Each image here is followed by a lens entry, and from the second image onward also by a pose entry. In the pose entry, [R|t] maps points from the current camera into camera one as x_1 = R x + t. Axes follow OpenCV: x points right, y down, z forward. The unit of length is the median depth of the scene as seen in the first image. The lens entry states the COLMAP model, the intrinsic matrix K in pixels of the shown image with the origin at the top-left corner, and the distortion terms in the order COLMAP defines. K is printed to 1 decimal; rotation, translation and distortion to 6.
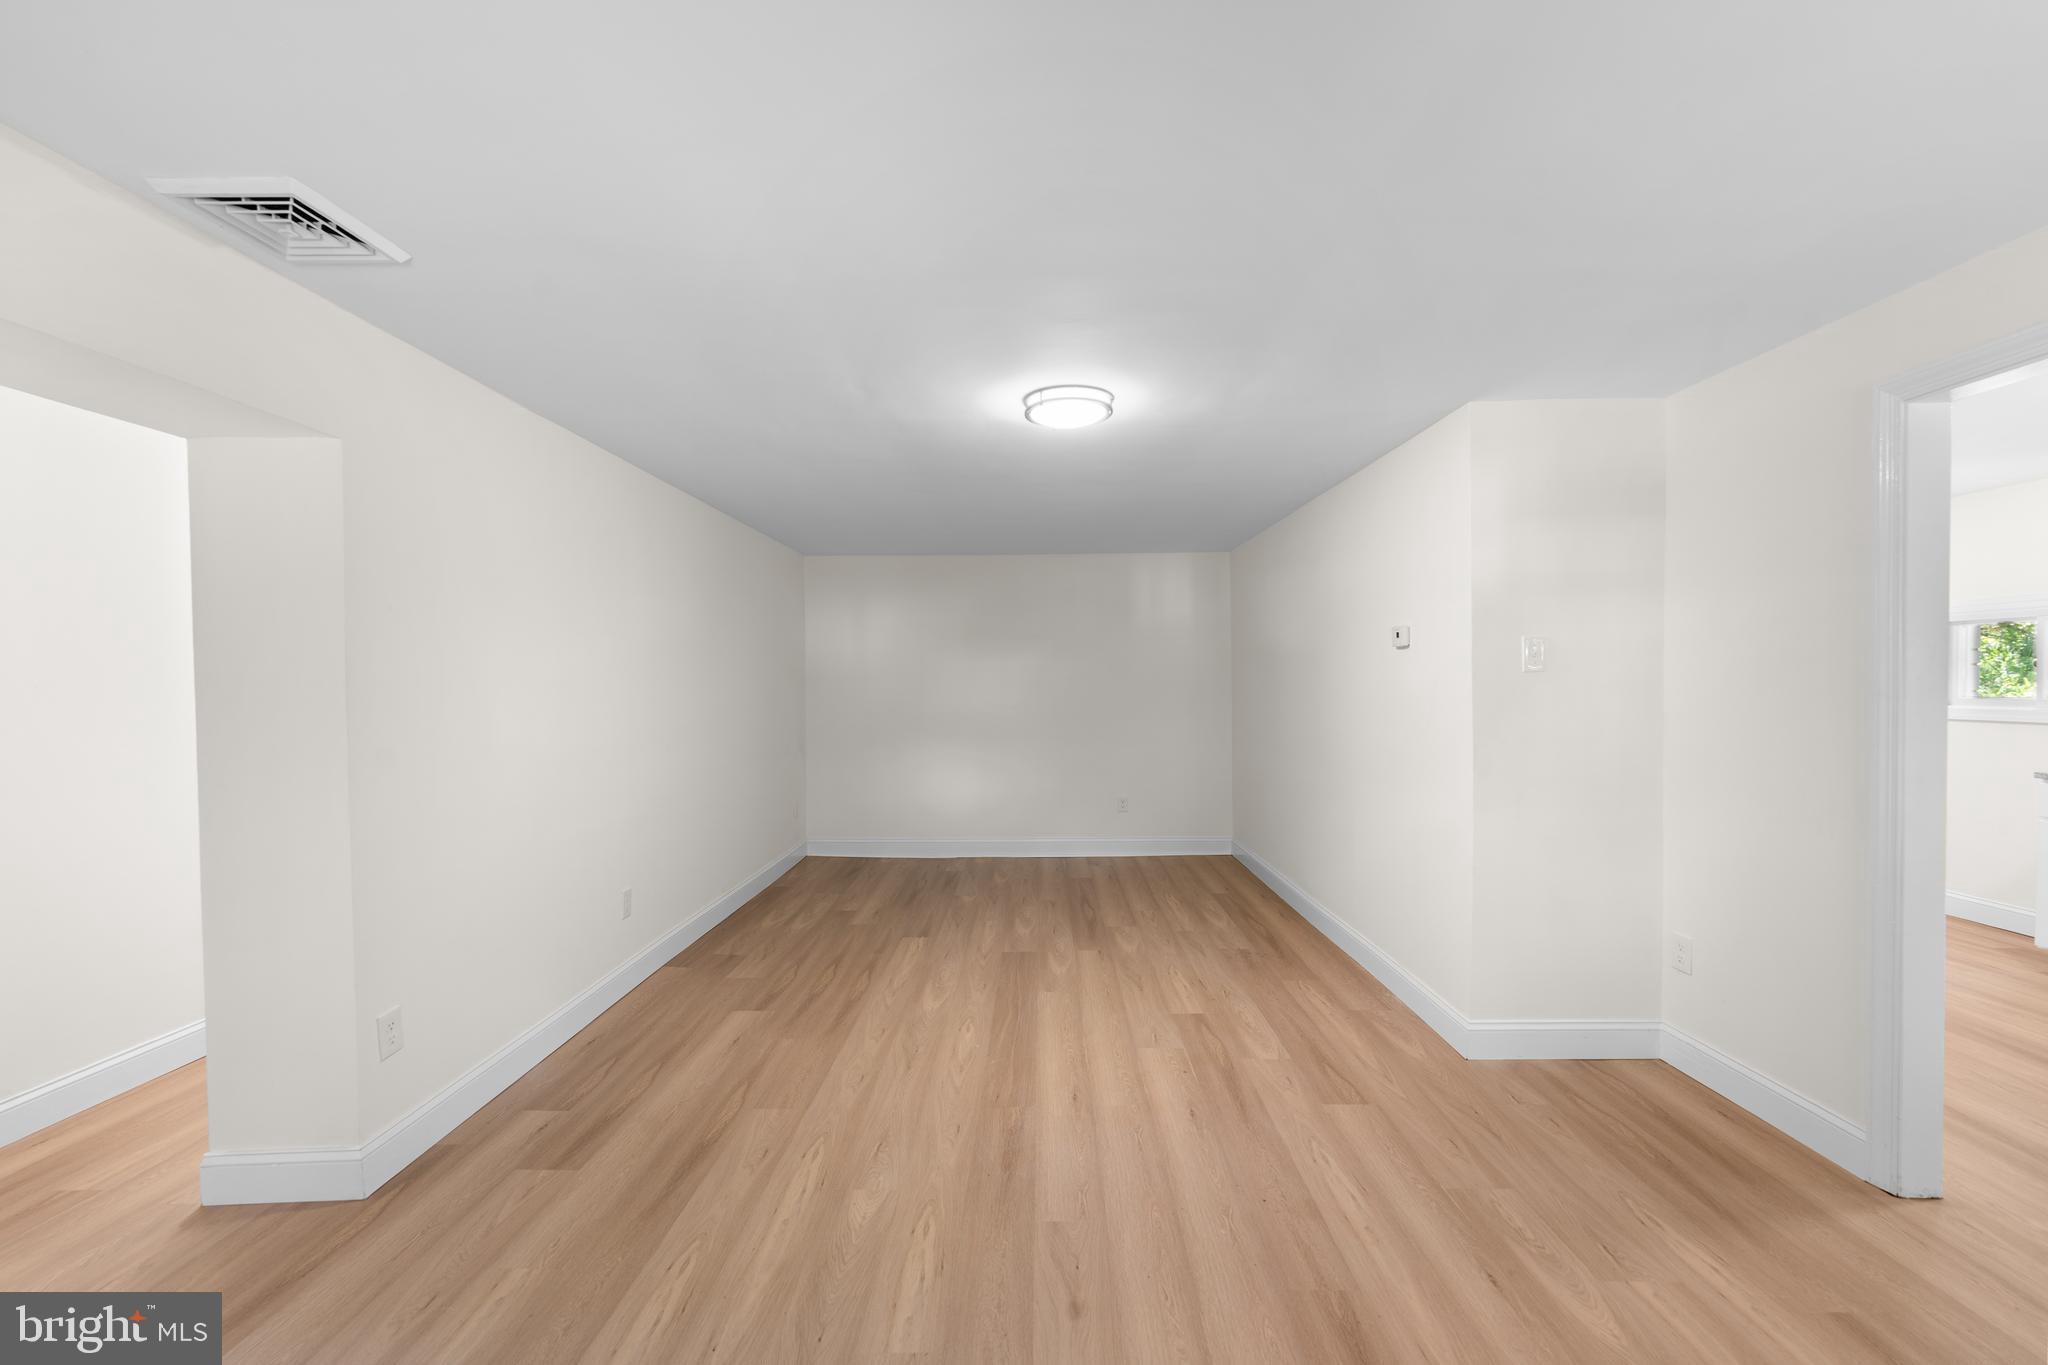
lens RADIAL K [[830.1, 0, 1024.0], [0, 830.1, 682.5], [0, 0, 1]] dist [0.001399, 0.000046]
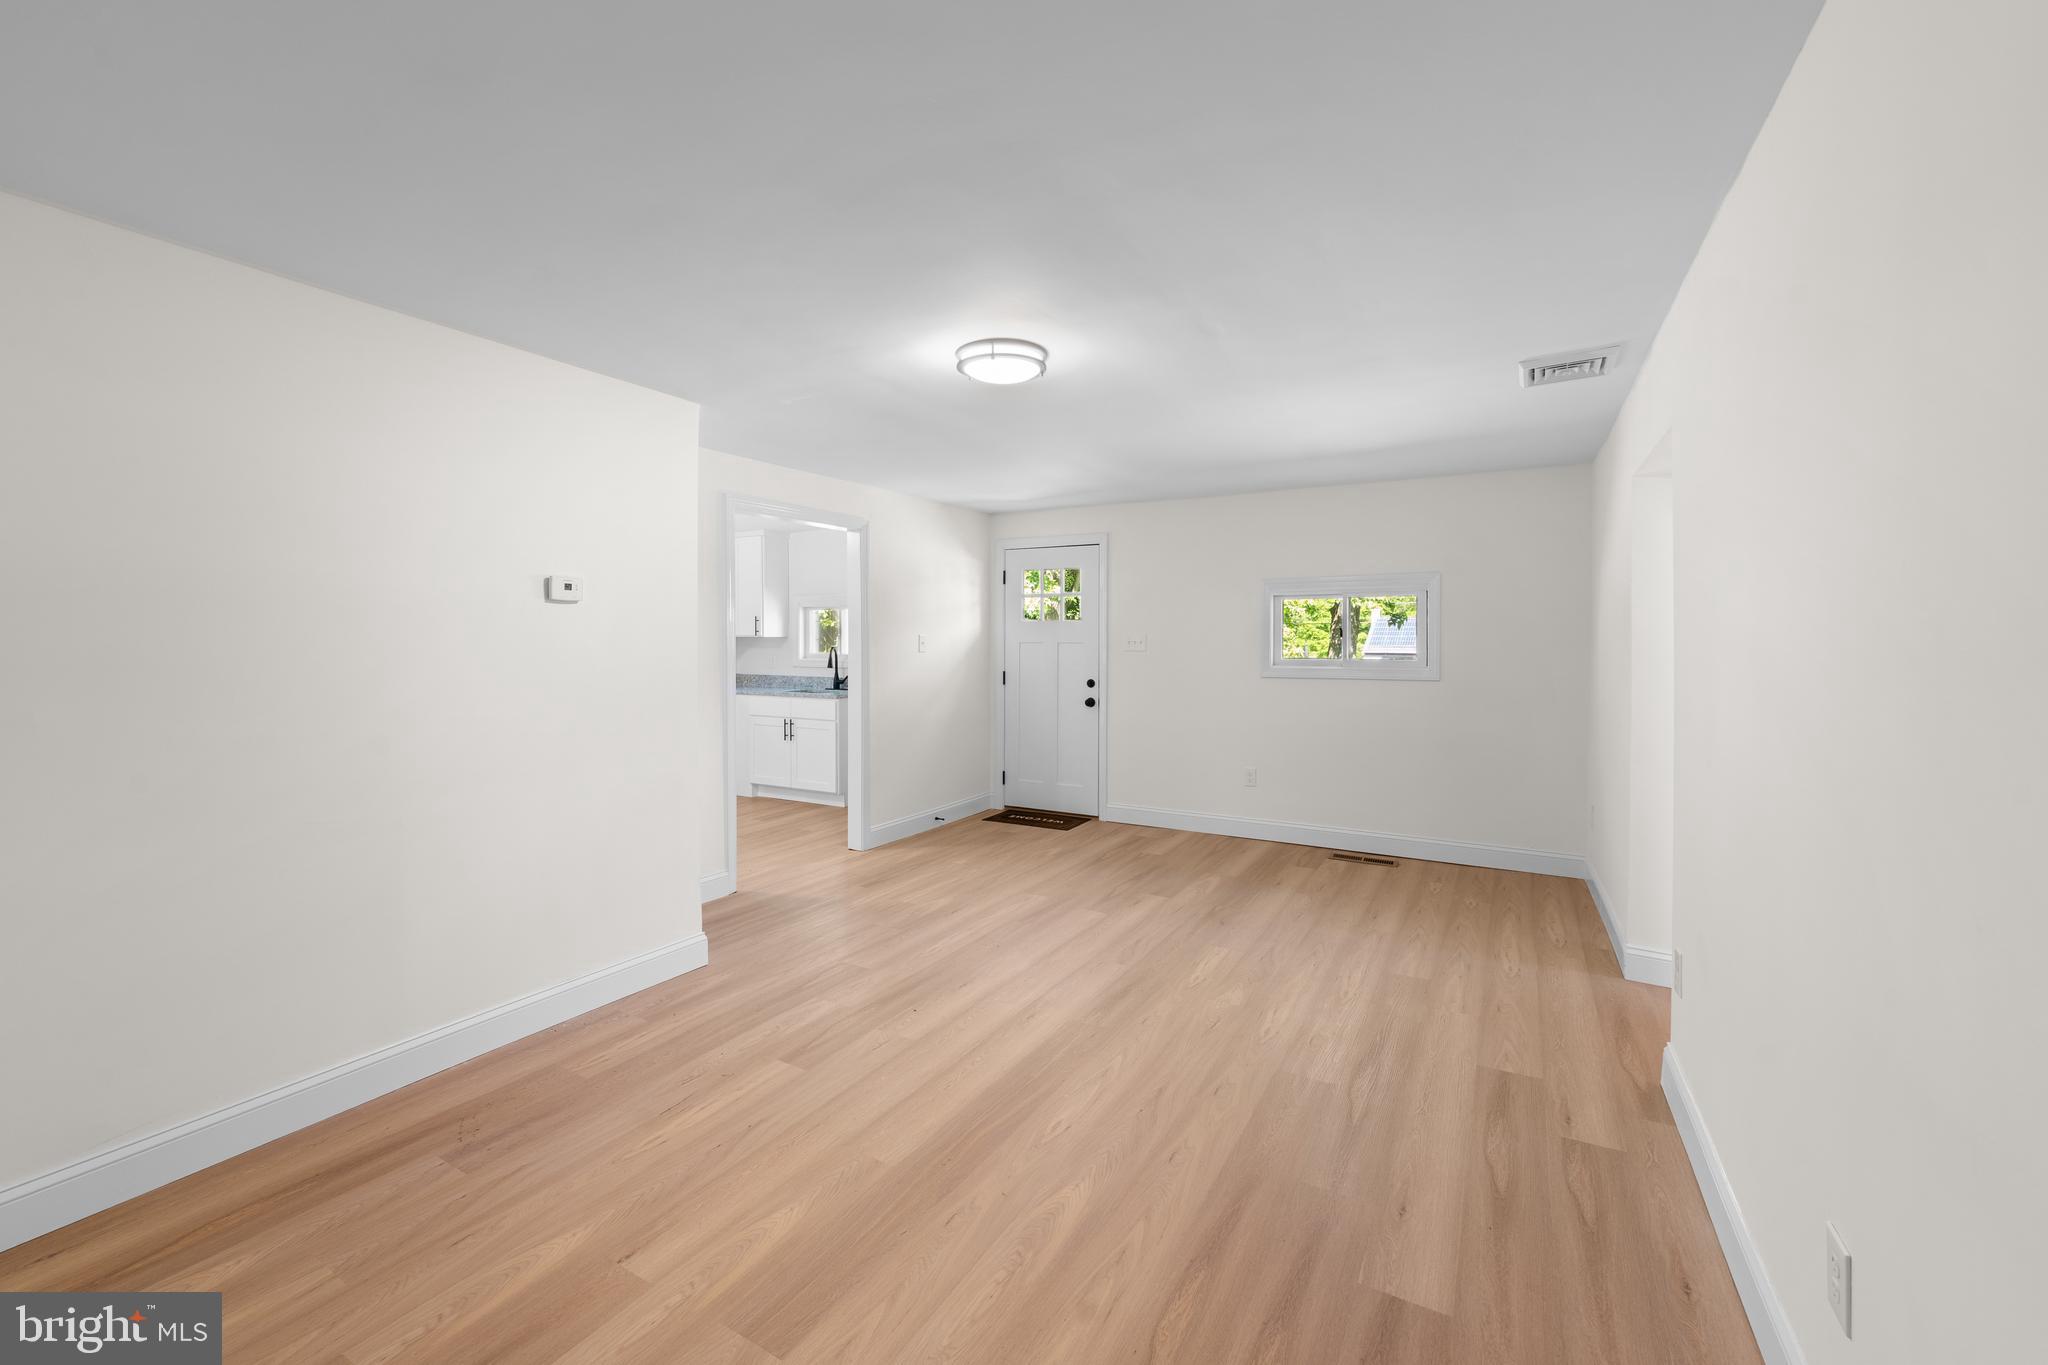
lens RADIAL K [[844.2, 0, 1028.5], [0, 844.2, 655.1], [0, 0, 1]] dist [-0.000310, -0.000221]
pose [[-0.875965, -0.002339, 0.482370, -0.386897], [0.006427, 0.999843, 0.016520, 0.001235], [-0.482333, 0.017571, -0.875812, 1.607164]]
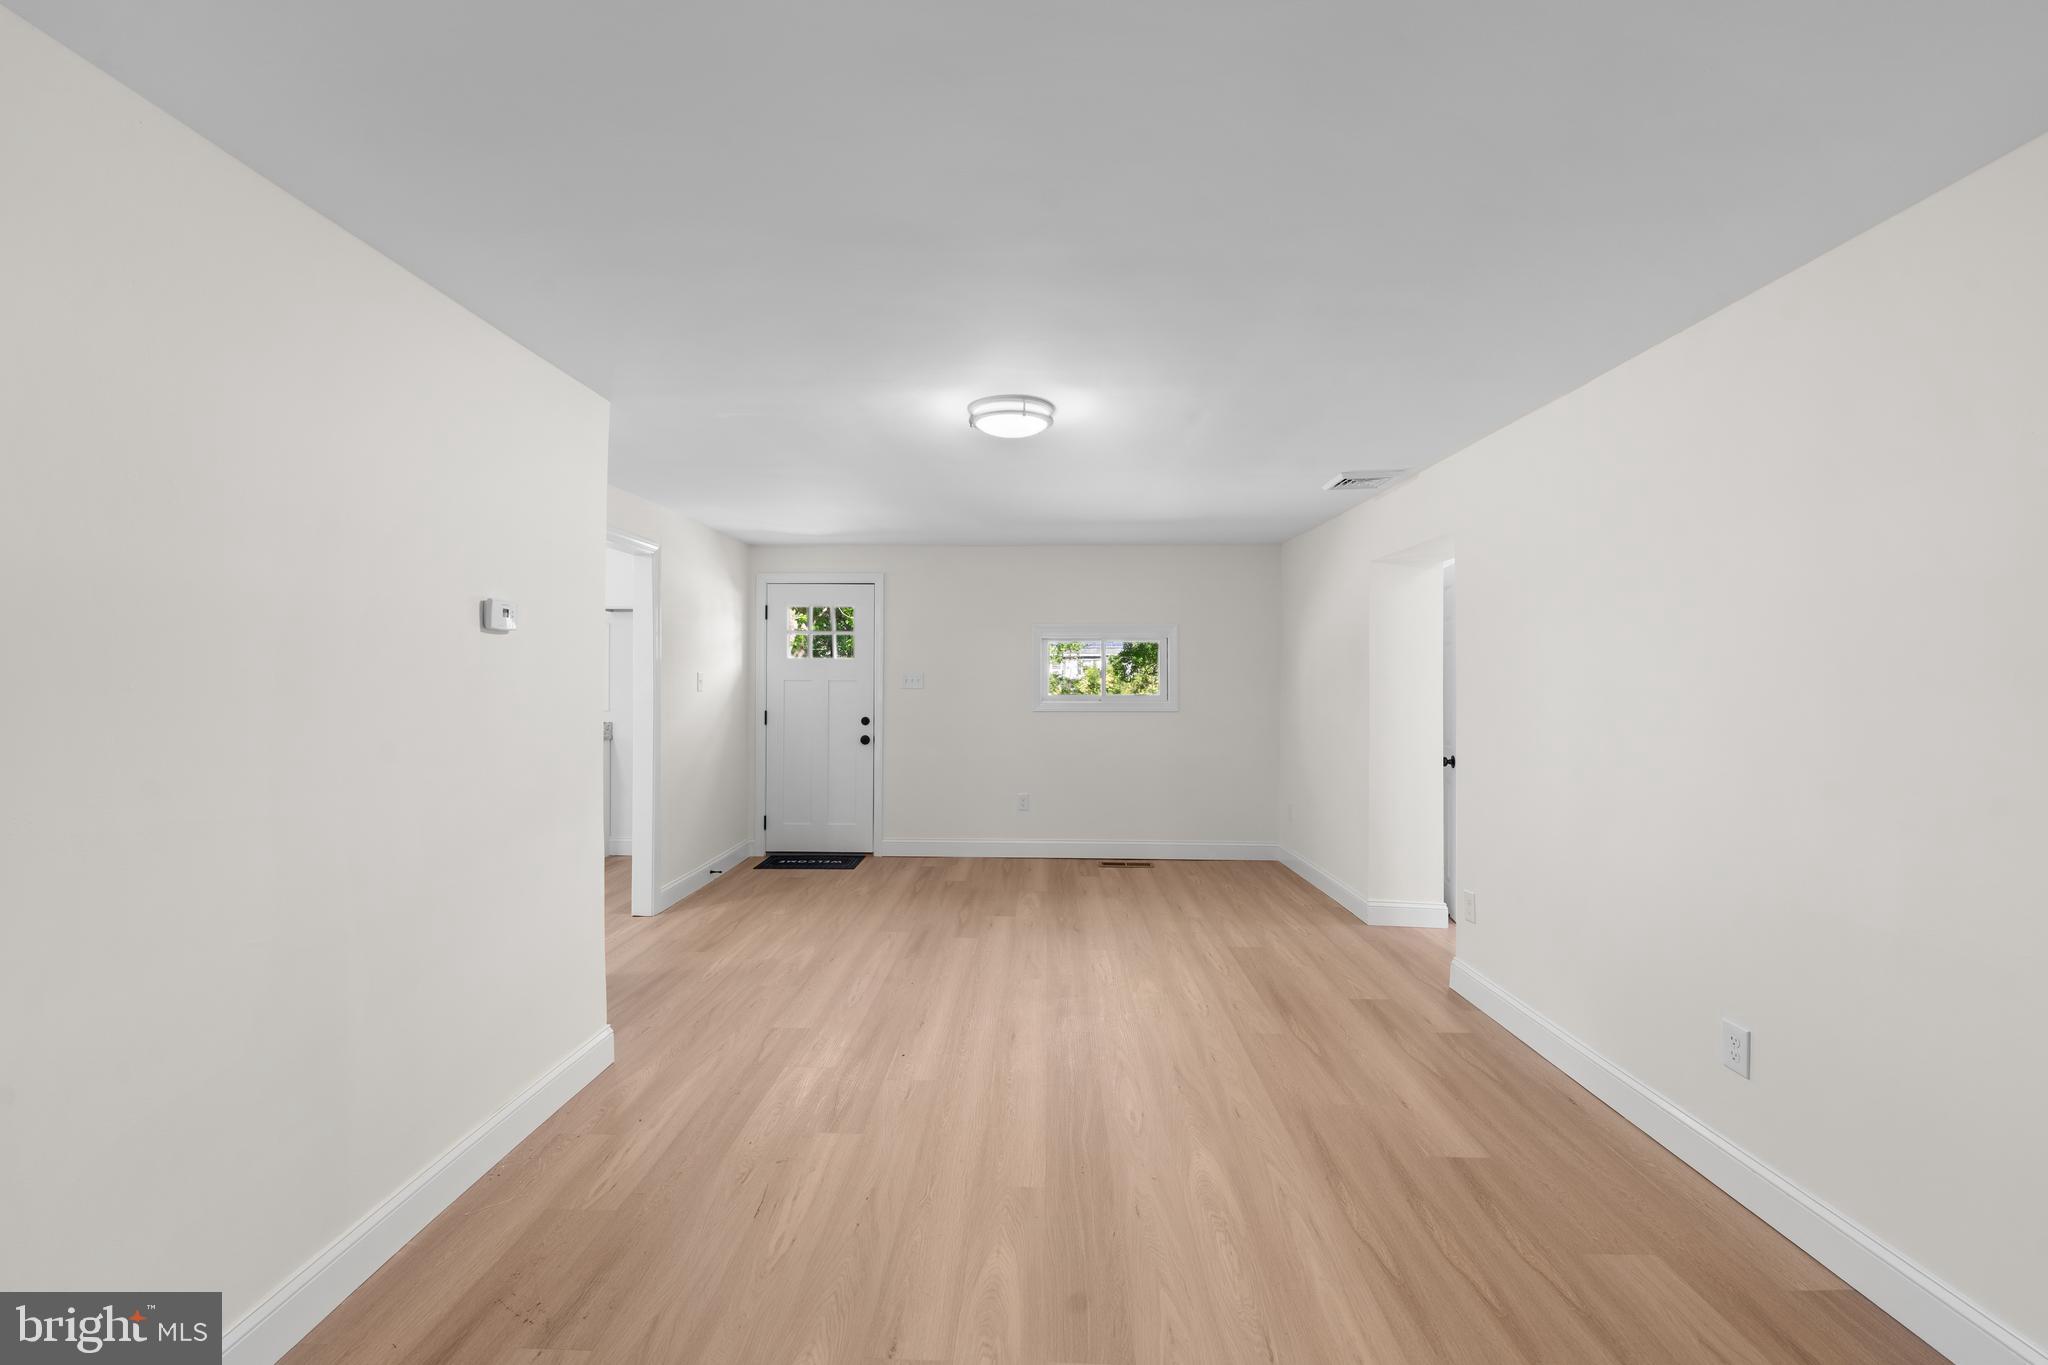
lens RADIAL K [[830.1, 0, 1024.0], [0, 830.1, 682.5], [0, 0, 1]] dist [0.001399, 0.000046]
pose [[-0.999947, 0.005172, 0.008950, 0.027227], [0.005249, 0.999950, 0.008528, -0.004642], [-0.008906, 0.008575, -0.999924, 1.757013]]
